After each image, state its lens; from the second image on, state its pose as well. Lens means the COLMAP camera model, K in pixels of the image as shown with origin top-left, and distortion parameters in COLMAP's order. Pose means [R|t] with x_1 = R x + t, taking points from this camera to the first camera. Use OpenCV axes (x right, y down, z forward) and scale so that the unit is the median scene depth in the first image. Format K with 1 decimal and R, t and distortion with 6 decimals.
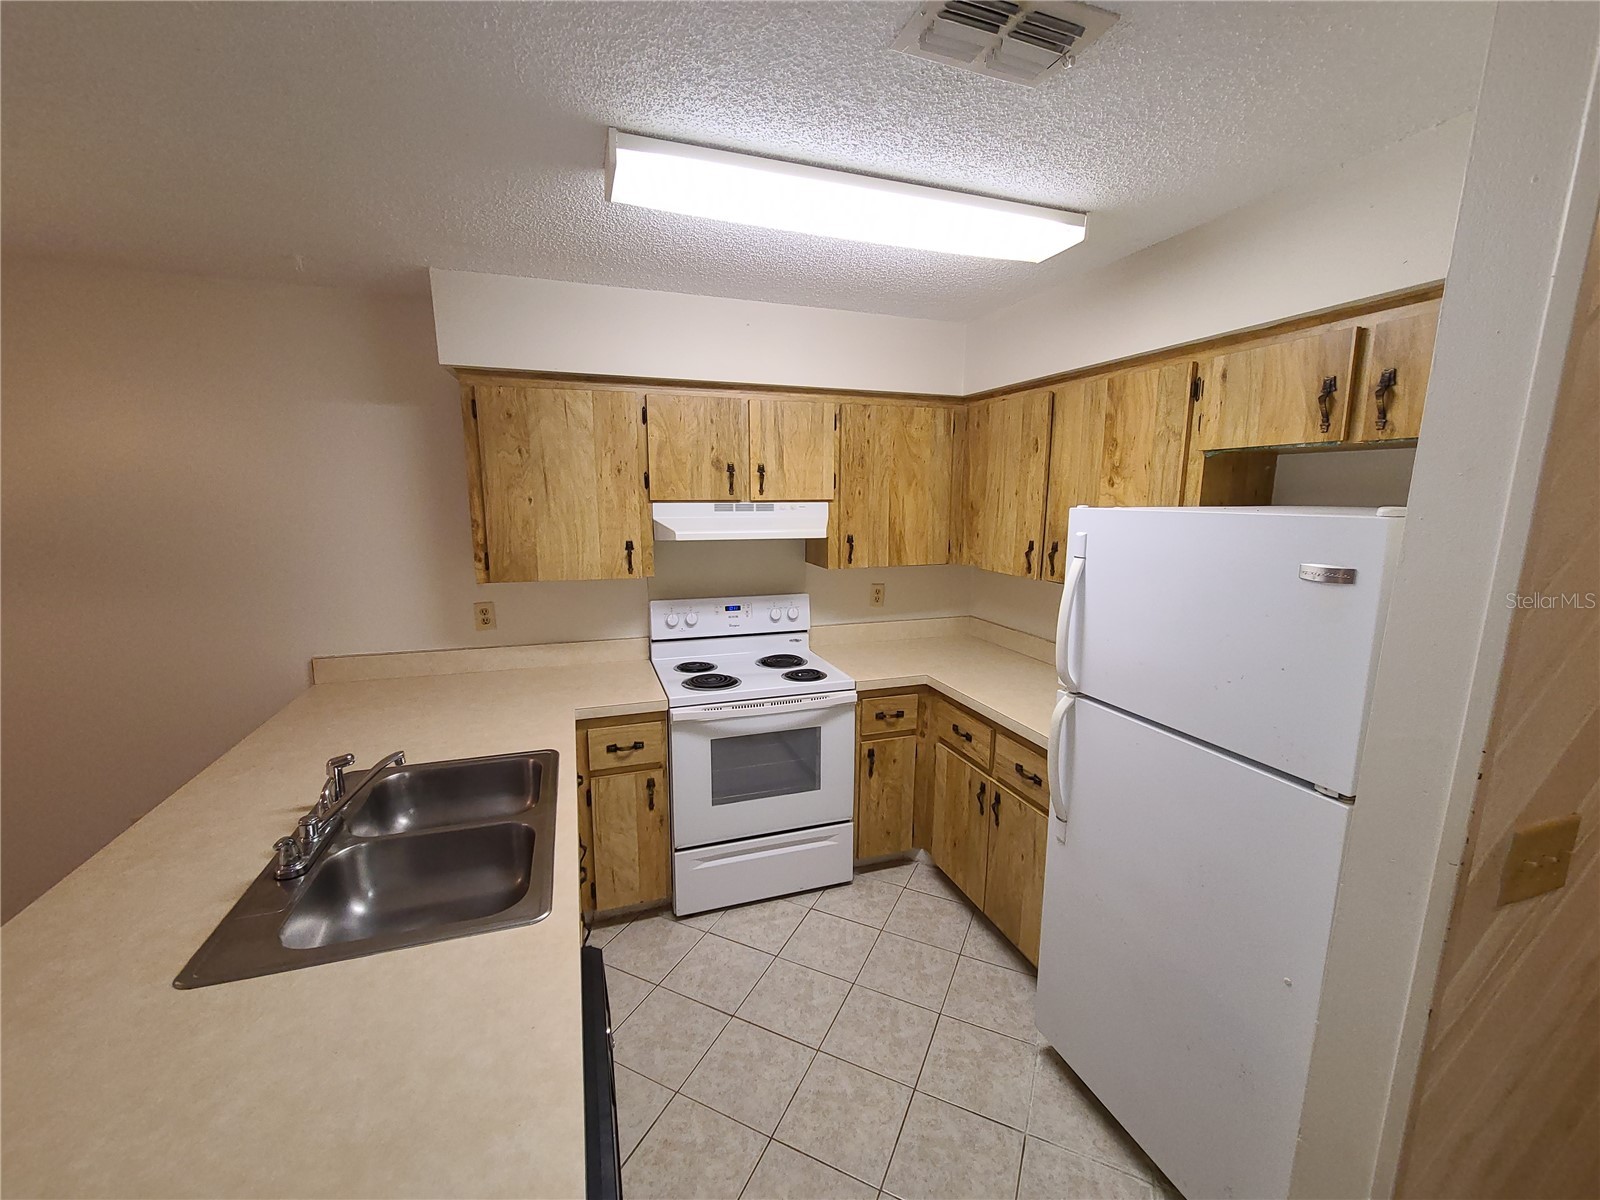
lens RADIAL K [[655.4, 0, 806.2], [0, 655.4, 603.4], [0, 0, 1]] dist [-0.000707, 0.000011]
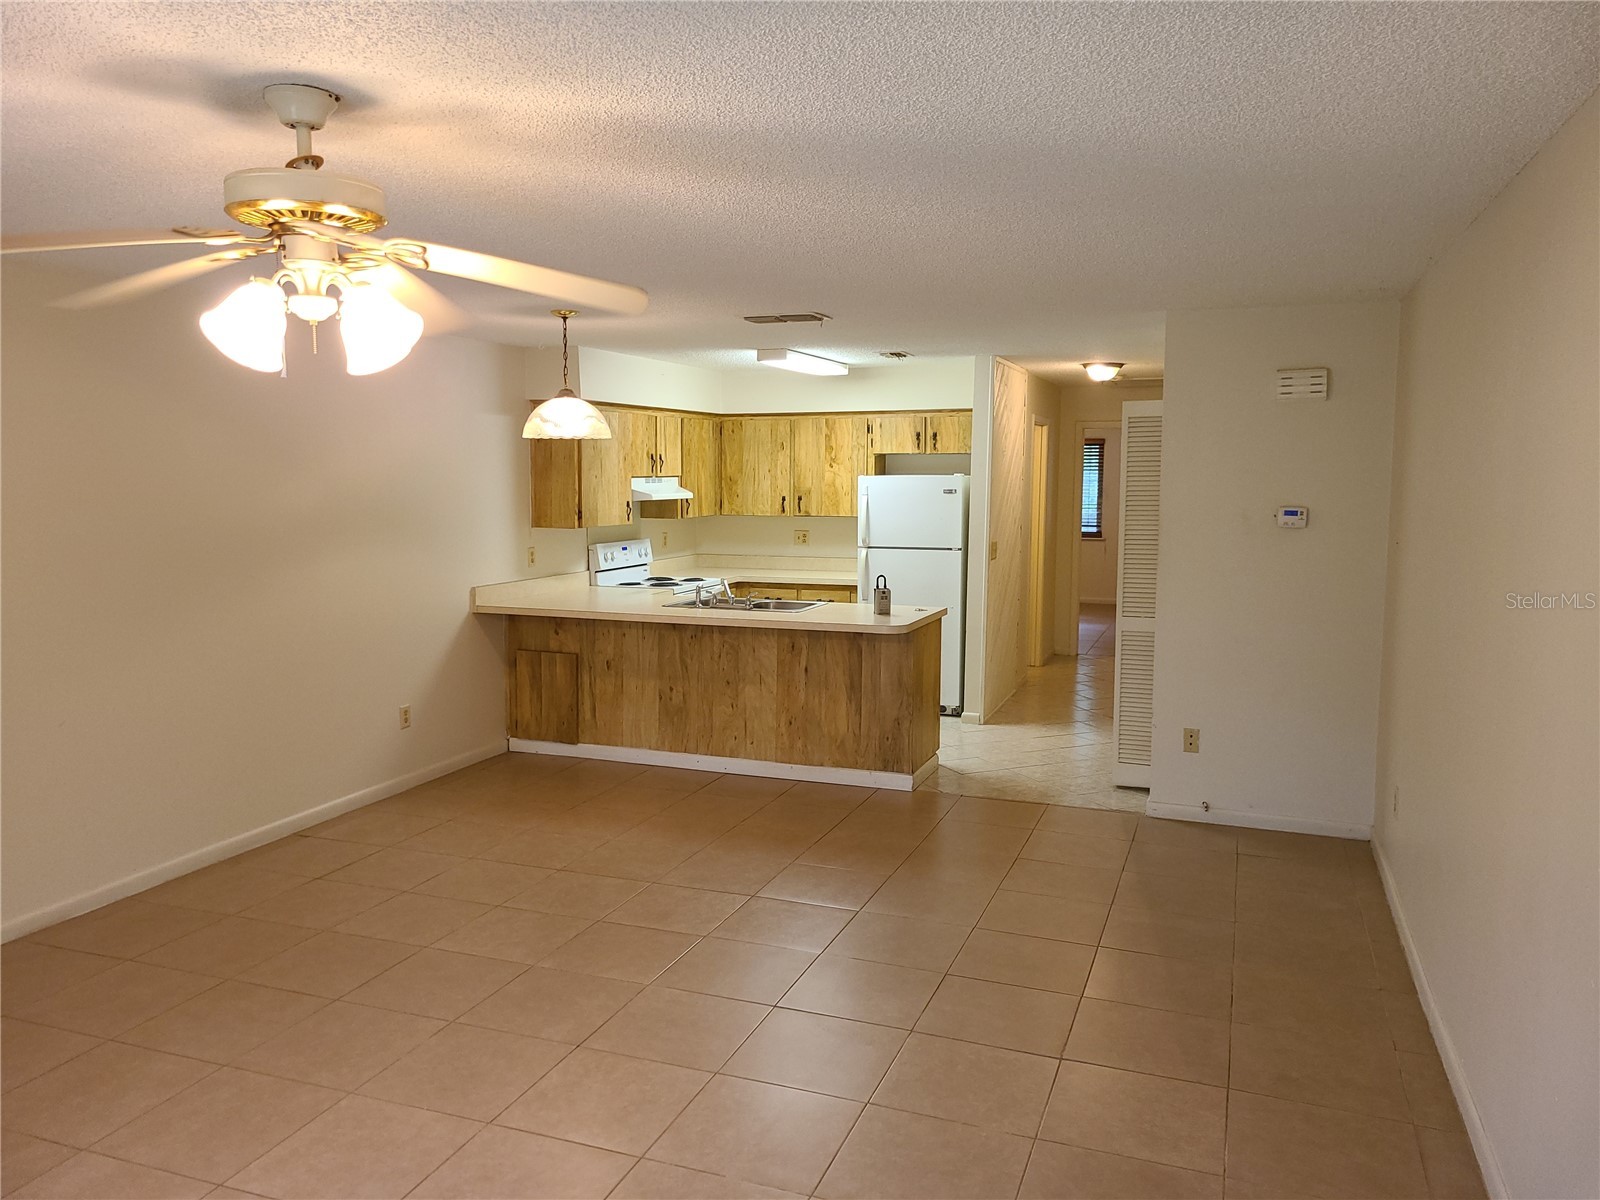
lens RADIAL K [[1205.4, 0, 796.1], [0, 1205.4, 599.9], [0, 0, 1]] dist [-0.003717, -0.001704]
pose [[0.634226, -0.088051, 0.768117, -2.443367], [0.133479, 0.991046, 0.003393, 0.204482], [-0.761538, 0.100375, 0.640300, -1.282422]]
